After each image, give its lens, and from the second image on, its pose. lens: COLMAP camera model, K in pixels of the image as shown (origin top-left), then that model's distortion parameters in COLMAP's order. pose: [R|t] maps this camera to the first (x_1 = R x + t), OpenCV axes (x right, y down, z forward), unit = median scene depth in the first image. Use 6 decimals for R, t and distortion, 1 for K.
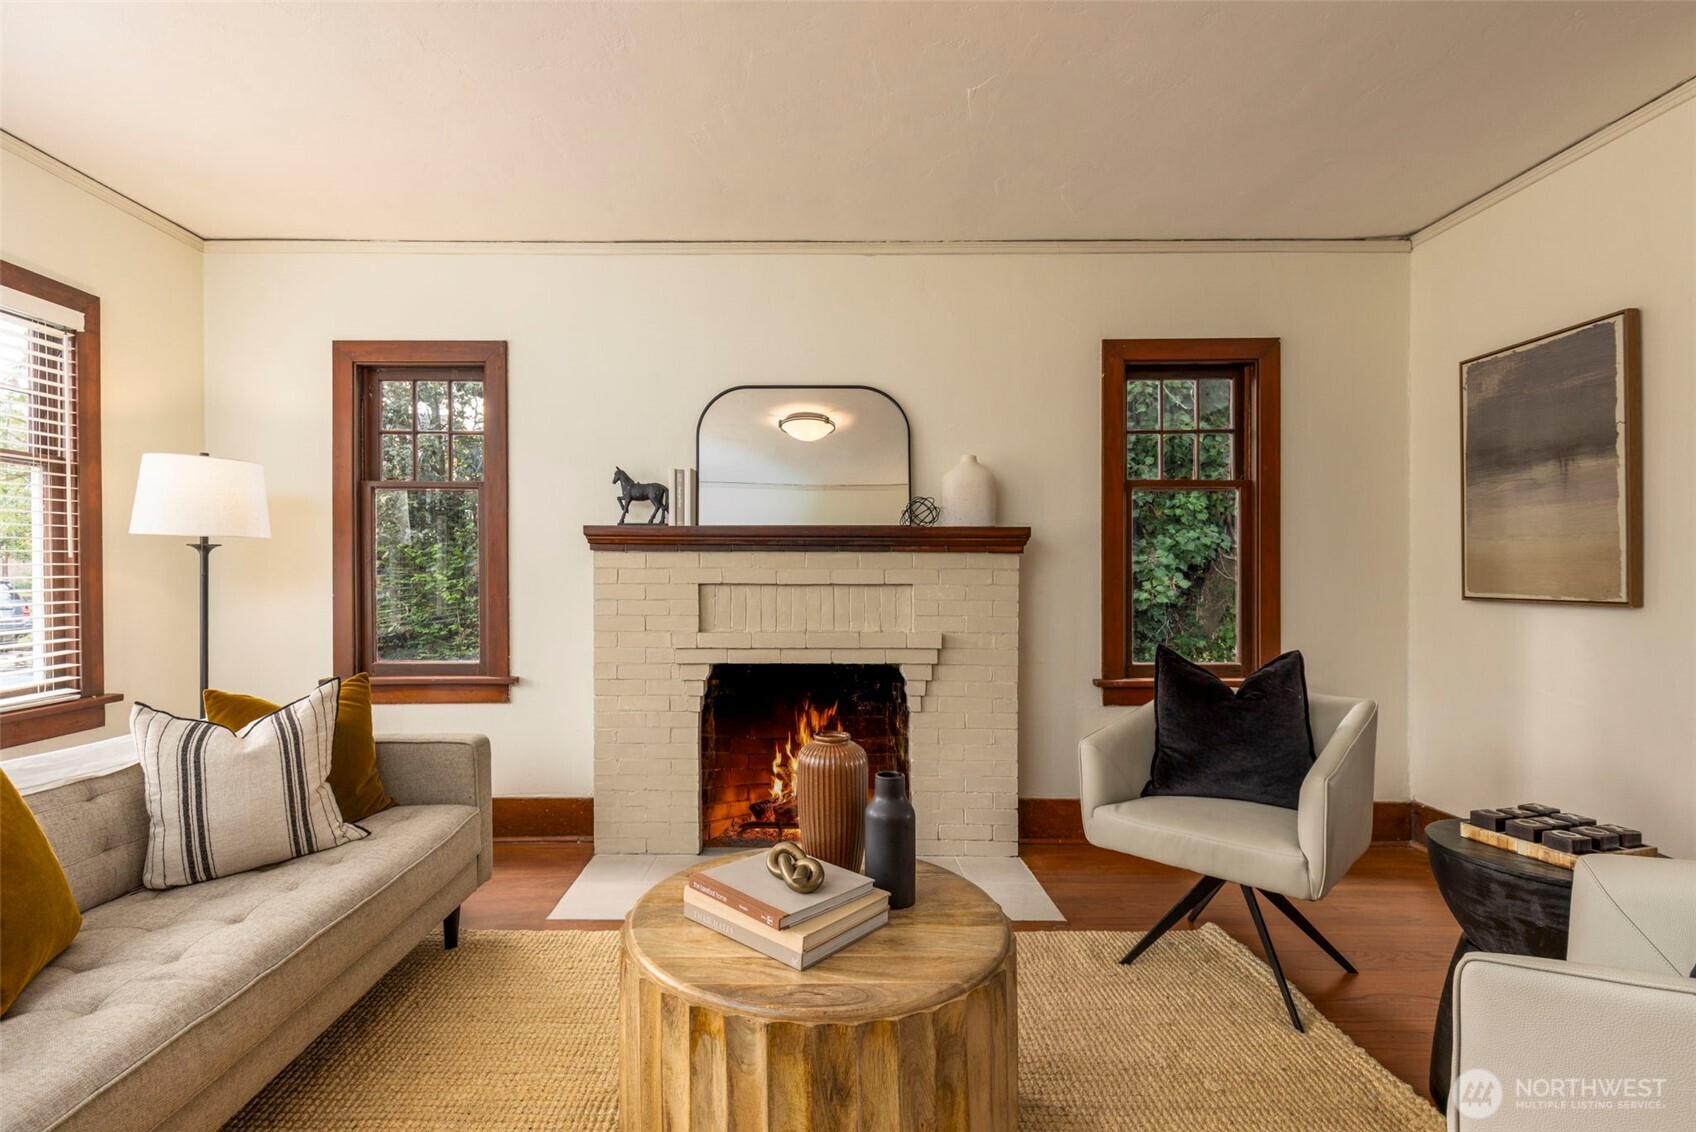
lens RADIAL K [[788.1, 0, 821.8], [0, 788.1, 570.0], [0, 0, 1]] dist [0.005512, -0.001652]
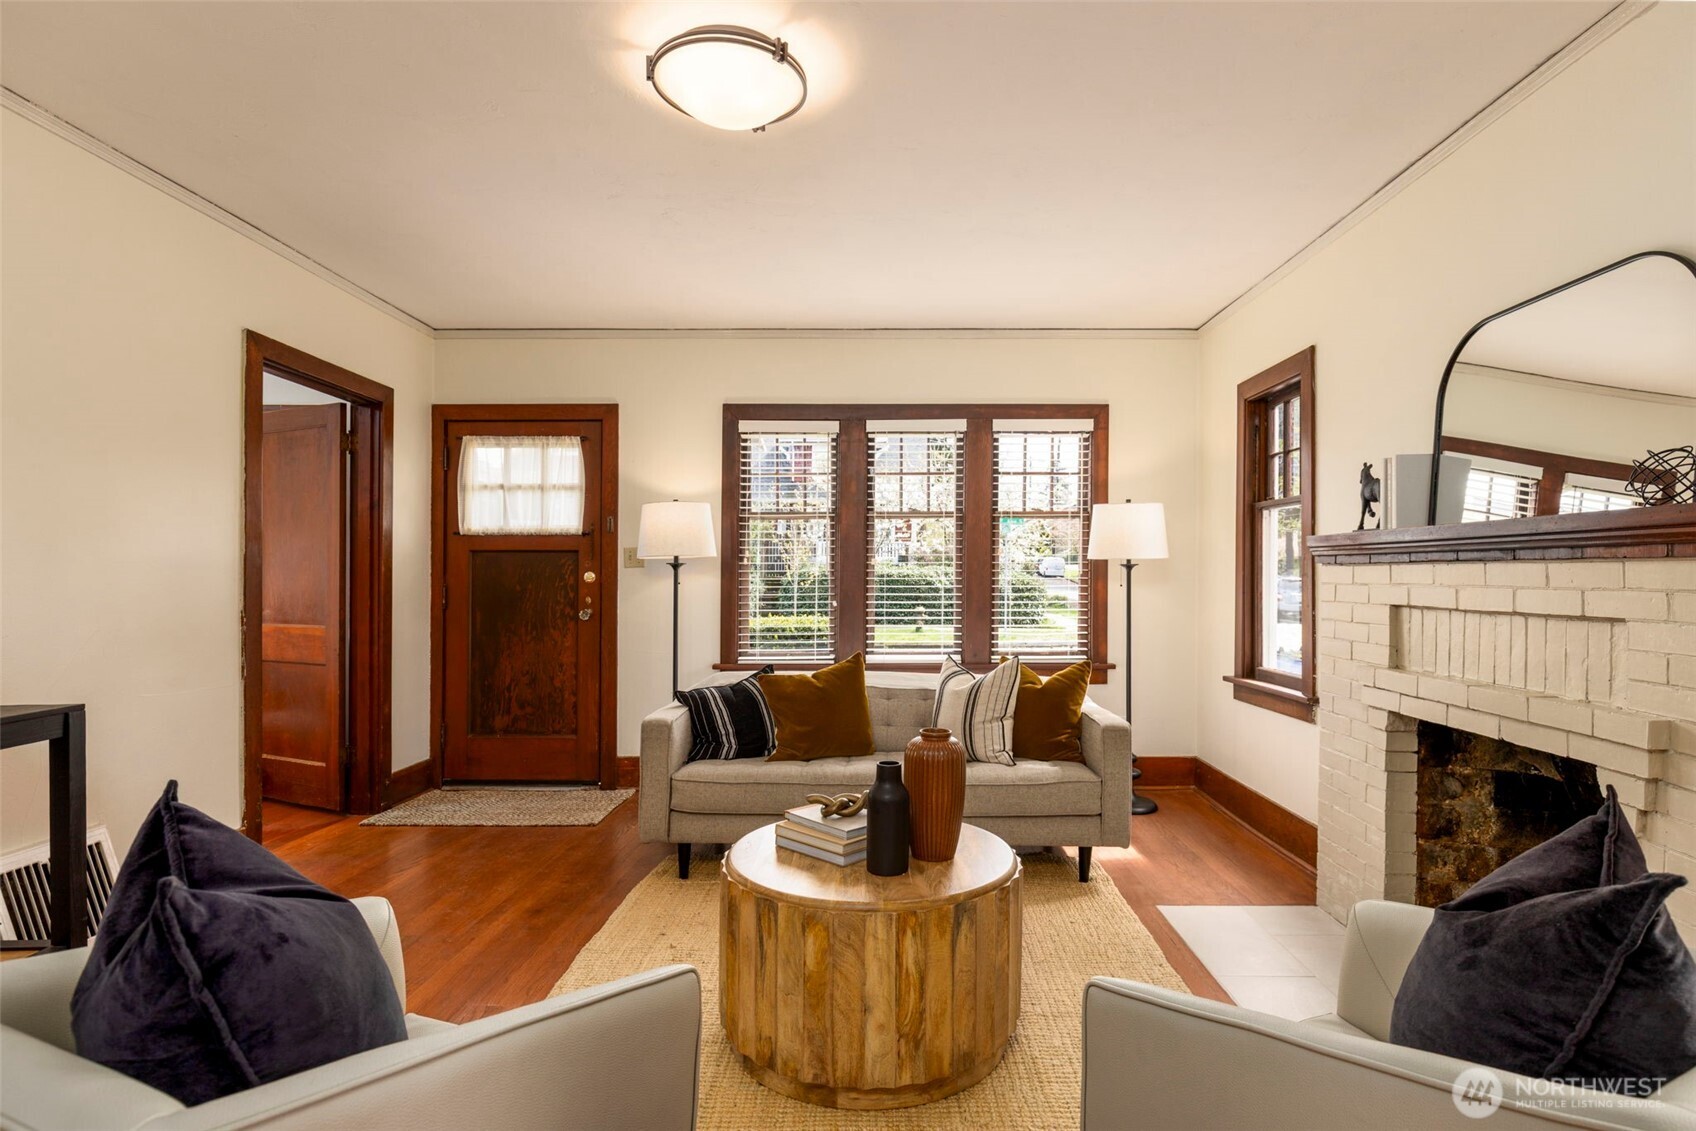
lens RADIAL K [[864.9, 0, 864.4], [0, 864.9, 561.3], [0, 0, 1]] dist [-0.001092, -0.000167]
pose [[-0.013928, -0.016186, -0.999772, 0.699967], [0.000279, 0.999869, -0.016192, -0.011458], [0.999903, -0.000505, -0.013921, 0.502274]]
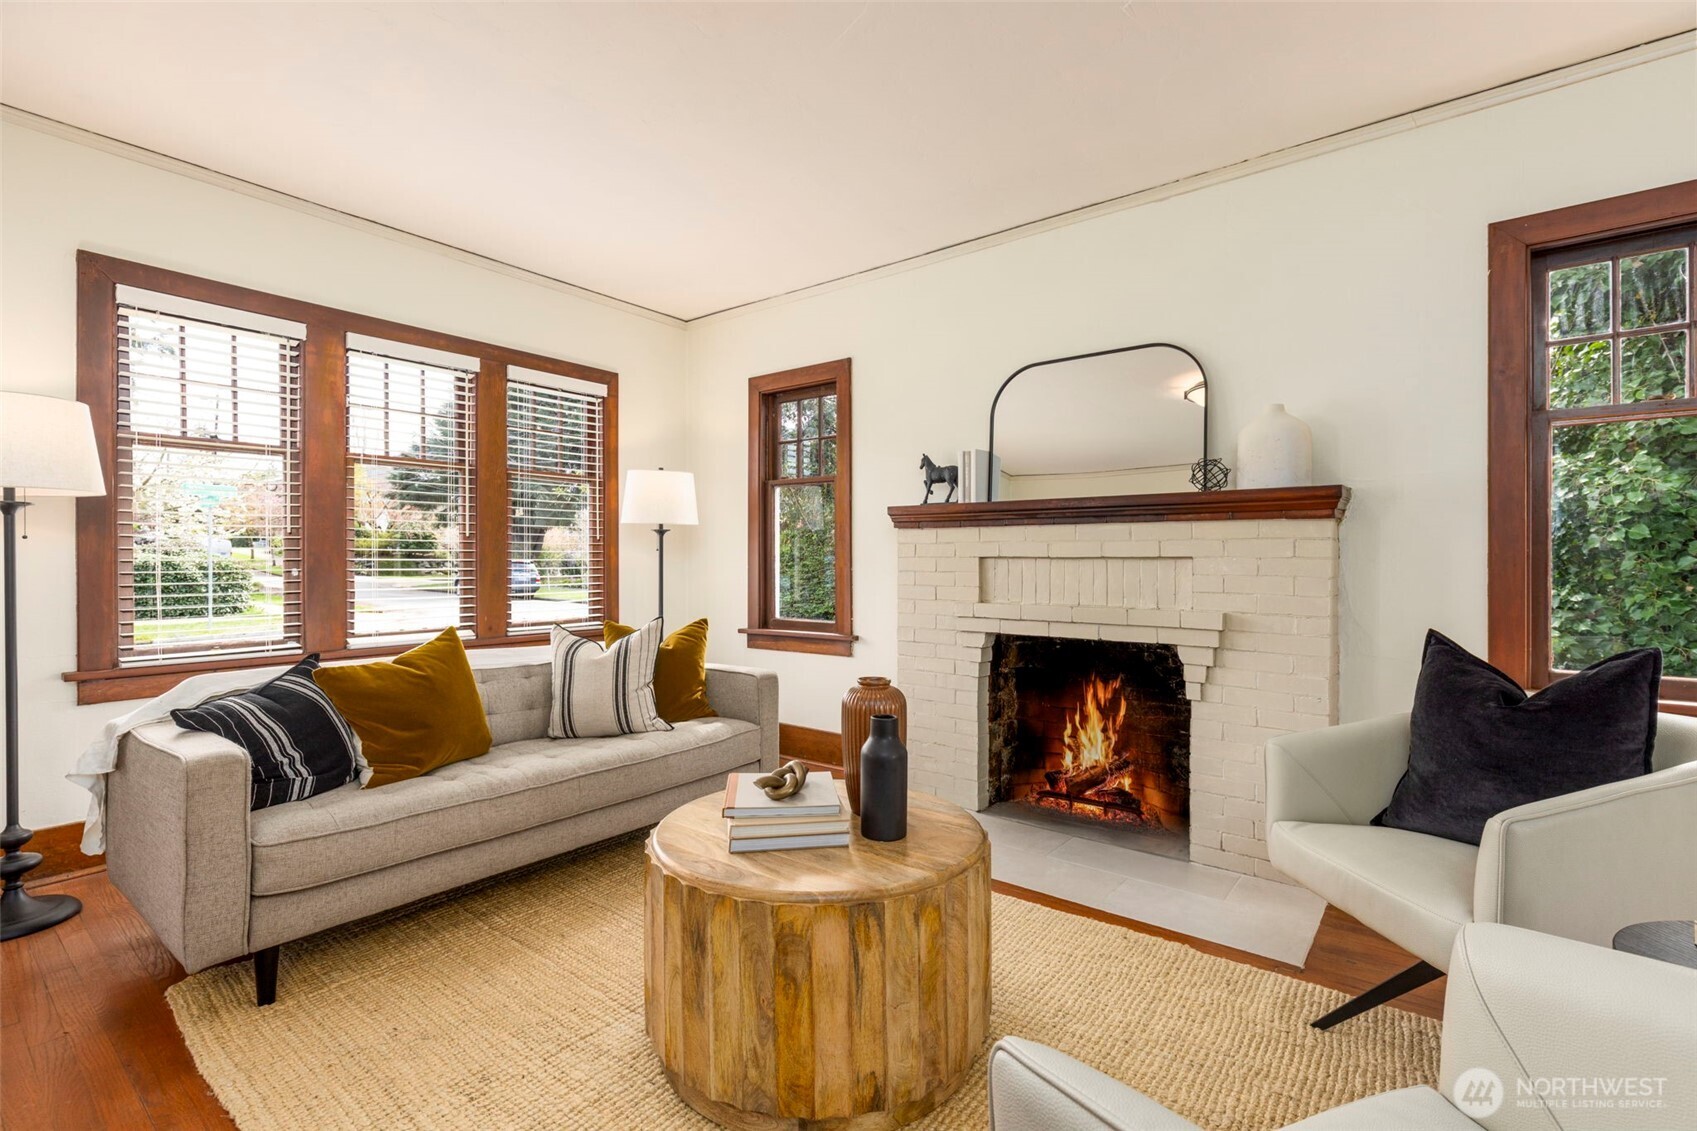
lens RADIAL K [[771.3, 0, 845.6], [0, 771.3, 558.7], [0, 0, 1]] dist [0.005575, -0.002205]
pose [[0.788418, -0.000750, -0.615140, 0.343886], [-0.002125, 0.999990, -0.003942, 0.024471], [0.615136, 0.004415, 0.788408, 0.070196]]
